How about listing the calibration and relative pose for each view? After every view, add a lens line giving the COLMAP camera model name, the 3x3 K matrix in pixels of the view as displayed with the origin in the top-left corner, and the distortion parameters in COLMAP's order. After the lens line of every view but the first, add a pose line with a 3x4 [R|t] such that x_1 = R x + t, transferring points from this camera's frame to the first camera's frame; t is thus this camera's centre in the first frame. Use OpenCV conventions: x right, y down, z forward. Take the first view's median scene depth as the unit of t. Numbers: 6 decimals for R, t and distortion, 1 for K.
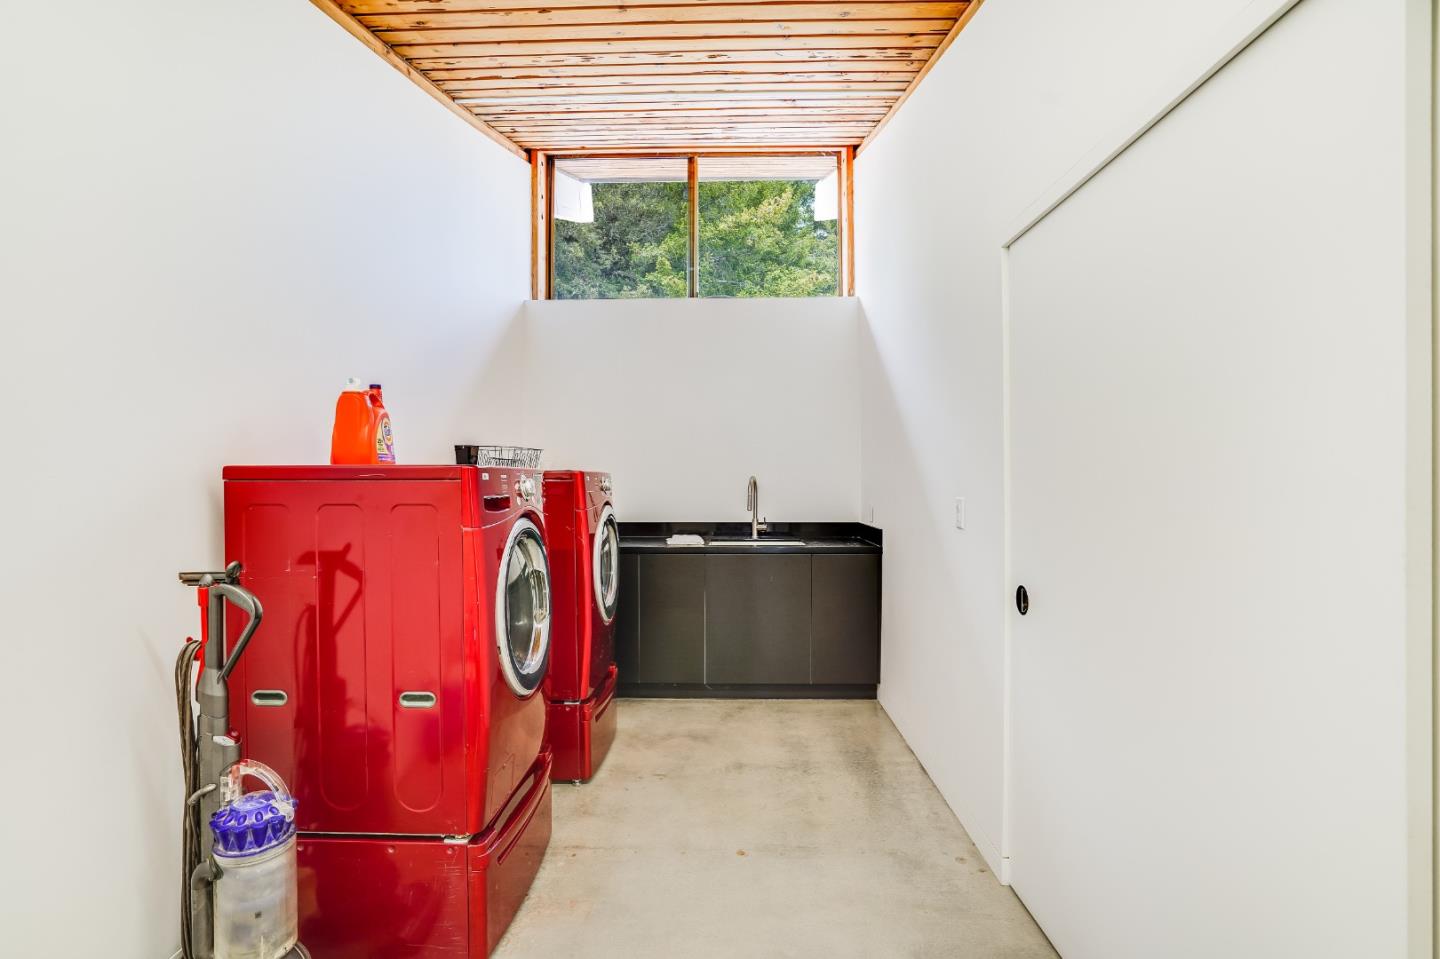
lens RADIAL K [[667.3, 0, 720.4], [0, 667.3, 481.2], [0, 0, 1]] dist [0.002167, 0.000740]
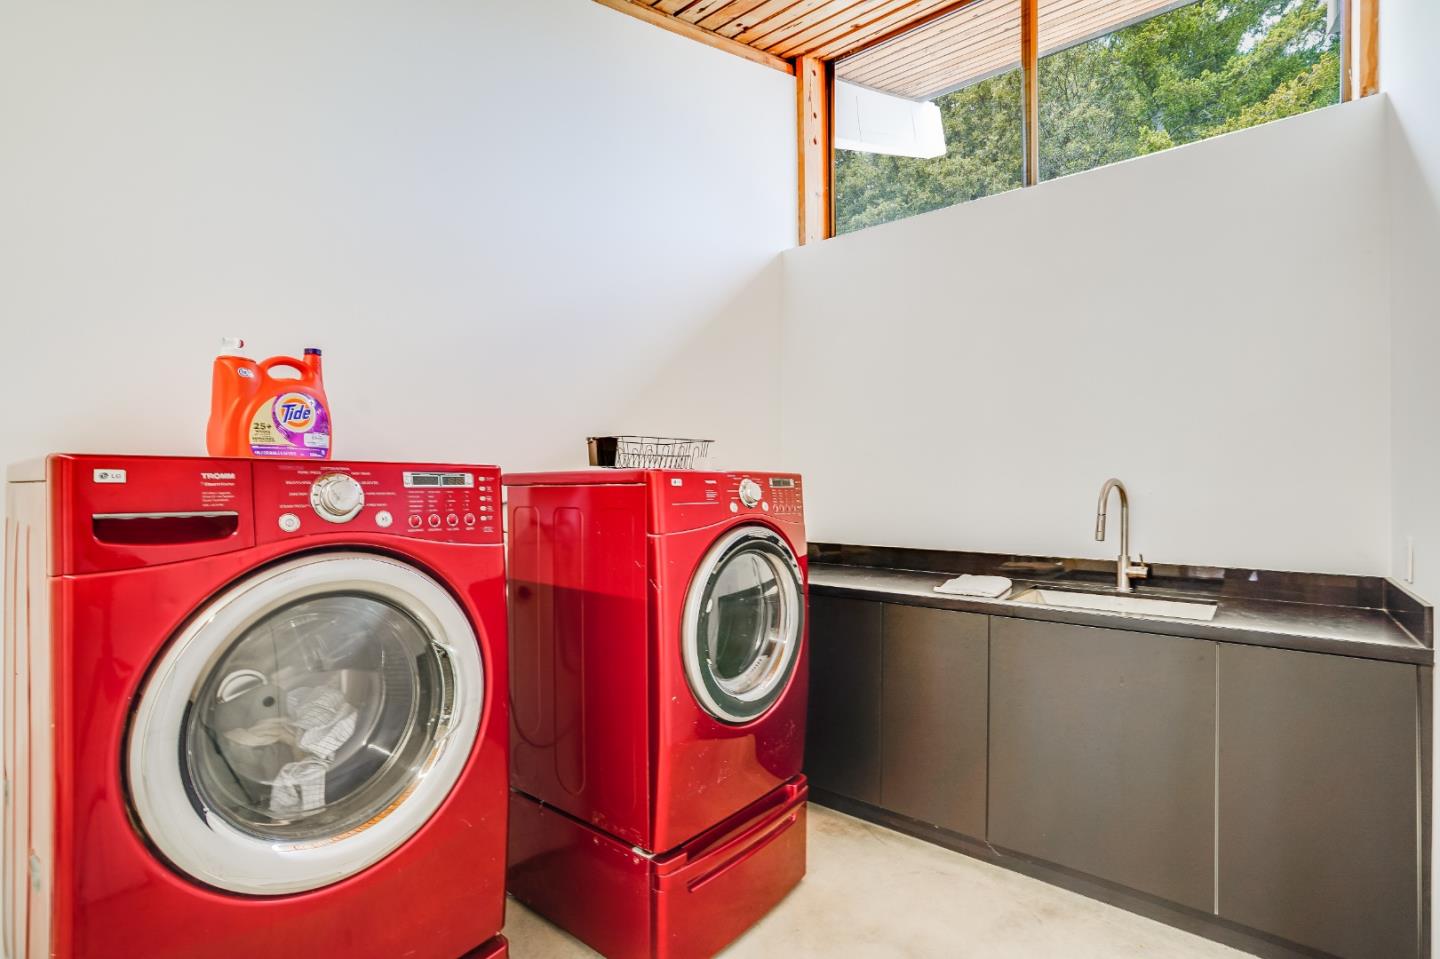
lens RADIAL K [[667.3, 0, 717.2], [0, 667.3, 484.1], [0, 0, 1]] dist [0.002167, 0.000740]
pose [[0.790722, 0.002852, -0.612168, 0.132045], [-0.003617, 0.999993, -0.000013, -0.001842], [0.612164, 0.002224, 0.790728, 0.368343]]
